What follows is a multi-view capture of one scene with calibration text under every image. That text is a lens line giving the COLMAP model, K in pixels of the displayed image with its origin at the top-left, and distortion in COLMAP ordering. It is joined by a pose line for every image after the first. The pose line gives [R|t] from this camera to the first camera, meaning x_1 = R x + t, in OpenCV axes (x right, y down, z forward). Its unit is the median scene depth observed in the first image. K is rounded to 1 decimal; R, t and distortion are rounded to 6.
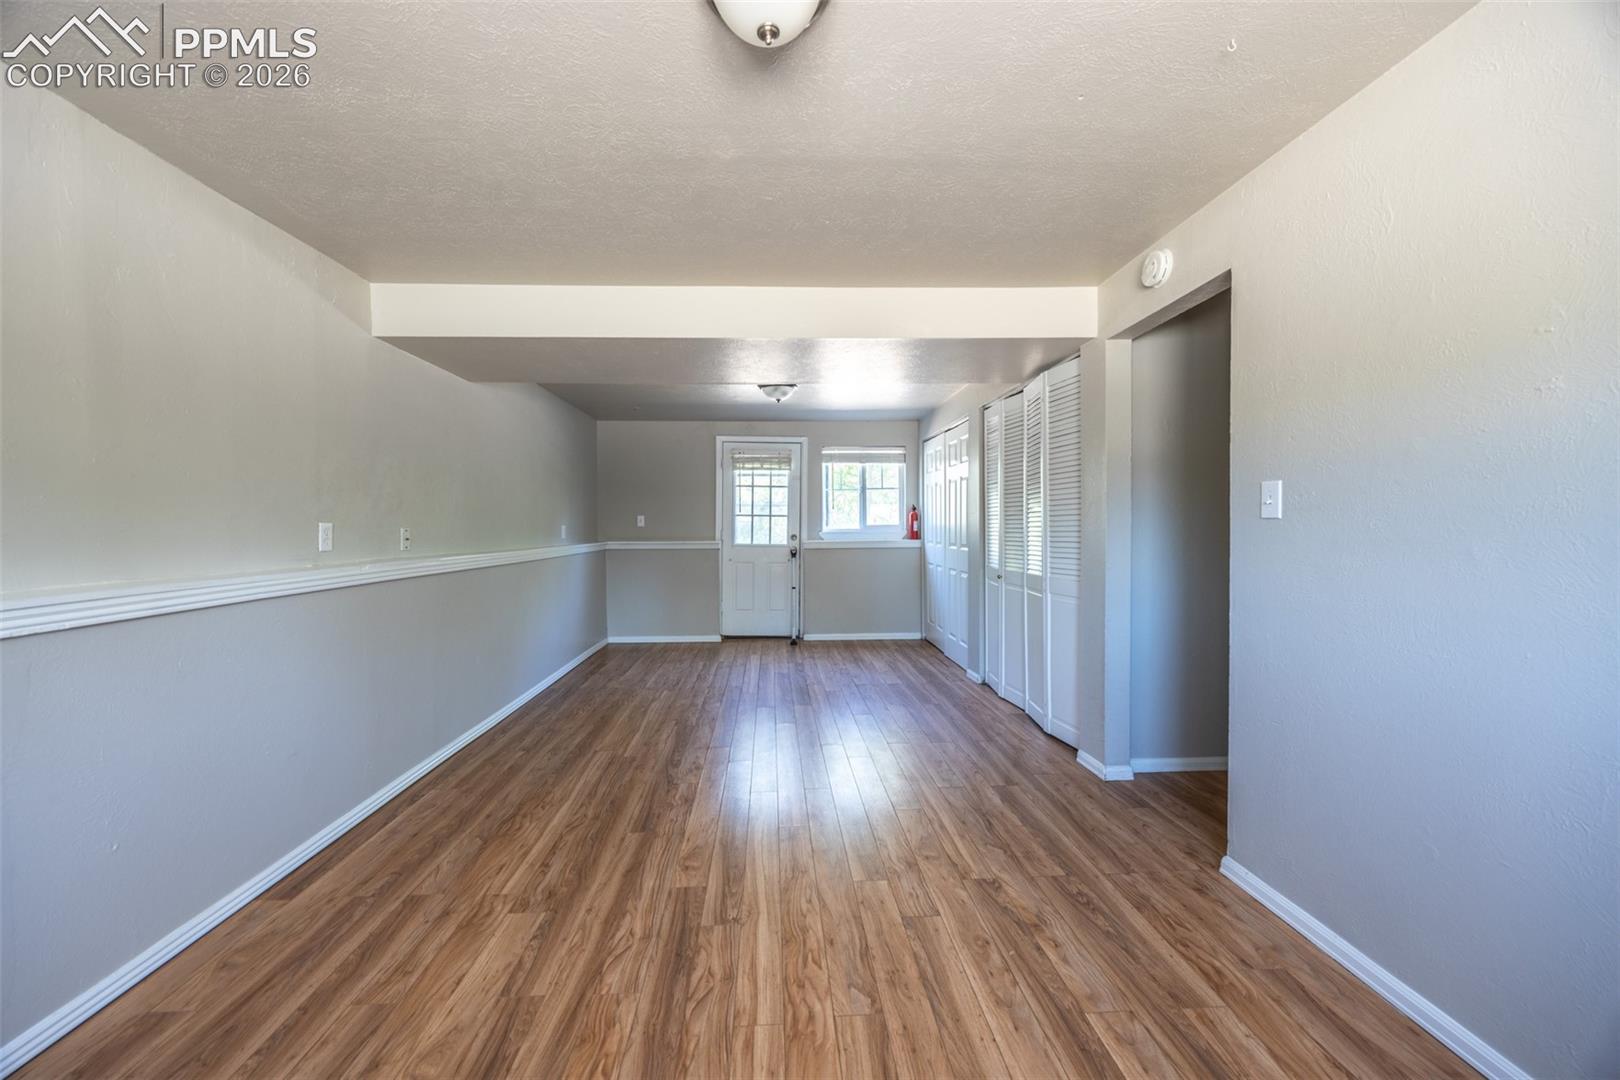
lens RADIAL K [[618.1, 0, 810.4], [0, 618.1, 534.4], [0, 0, 1]] dist [-0.001078, -0.000643]
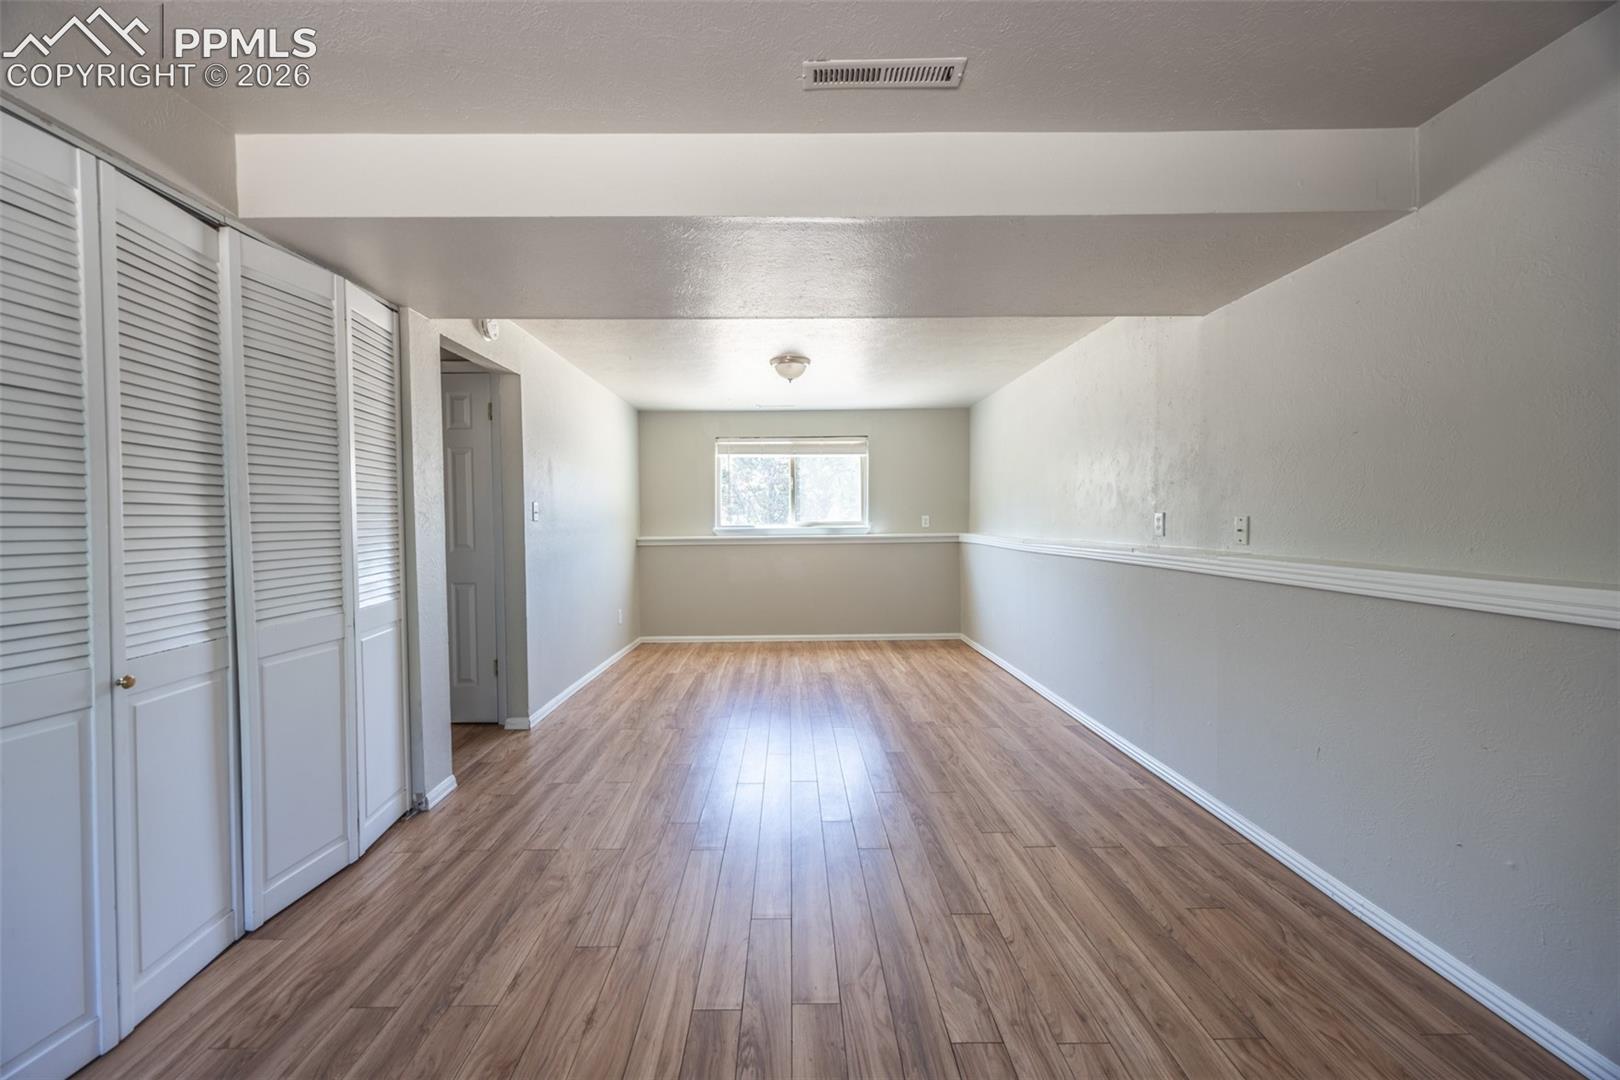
lens RADIAL K [[618.1, 0, 811.9], [0, 618.1, 539.5], [0, 0, 1]] dist [-0.001078, -0.000643]
pose [[-0.999440, 0.014129, 0.030318, -0.124545], [0.015491, 0.998859, 0.045181, -0.028831], [-0.029645, 0.045626, -0.998519, 1.993801]]
